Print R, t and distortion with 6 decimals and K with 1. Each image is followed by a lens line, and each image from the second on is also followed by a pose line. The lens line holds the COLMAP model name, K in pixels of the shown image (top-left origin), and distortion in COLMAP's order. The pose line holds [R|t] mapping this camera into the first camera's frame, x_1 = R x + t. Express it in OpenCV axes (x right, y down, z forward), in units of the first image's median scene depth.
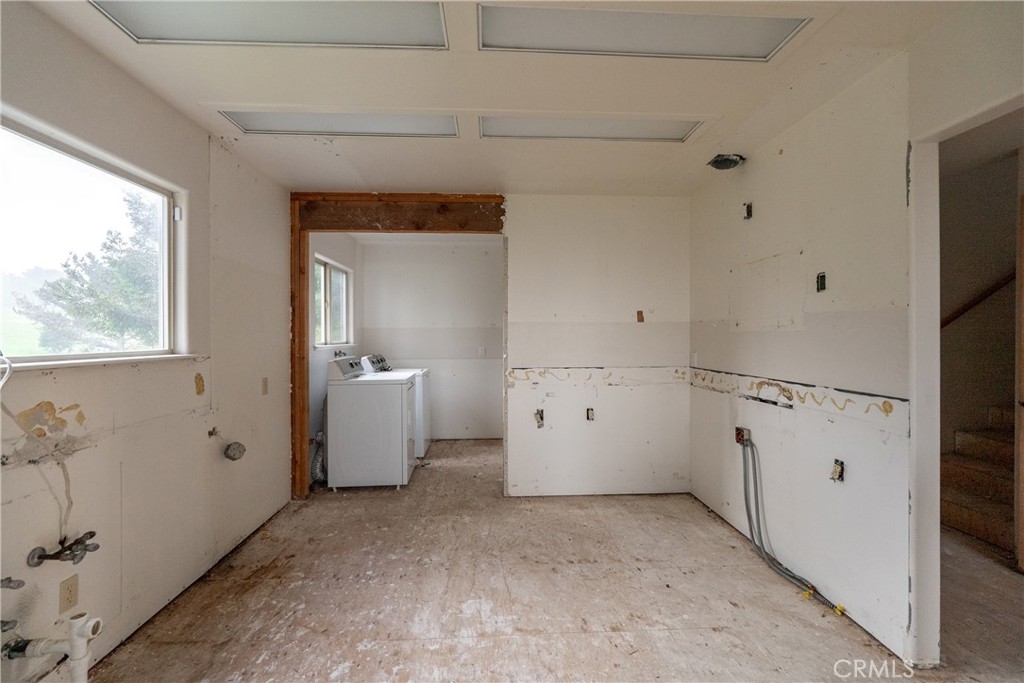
lens RADIAL K [[464.6, 0, 513.9], [0, 464.6, 336.7], [0, 0, 1]] dist [-0.000564, 0.000183]
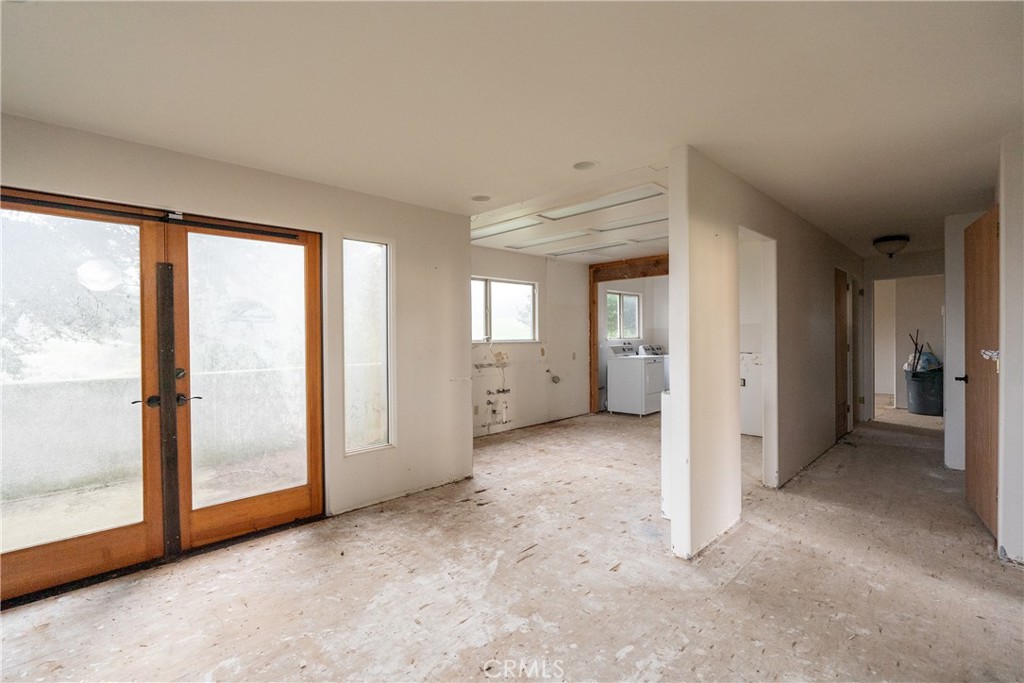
lens RADIAL K [[464.6, 0, 510.3], [0, 464.6, 338.8], [0, 0, 1]] dist [-0.000564, 0.000183]
pose [[0.664832, 0.000821, -0.746993, 0.853069], [0.006159, 0.999959, 0.006581, 0.004336], [0.746968, -0.008976, 0.664800, -0.660582]]
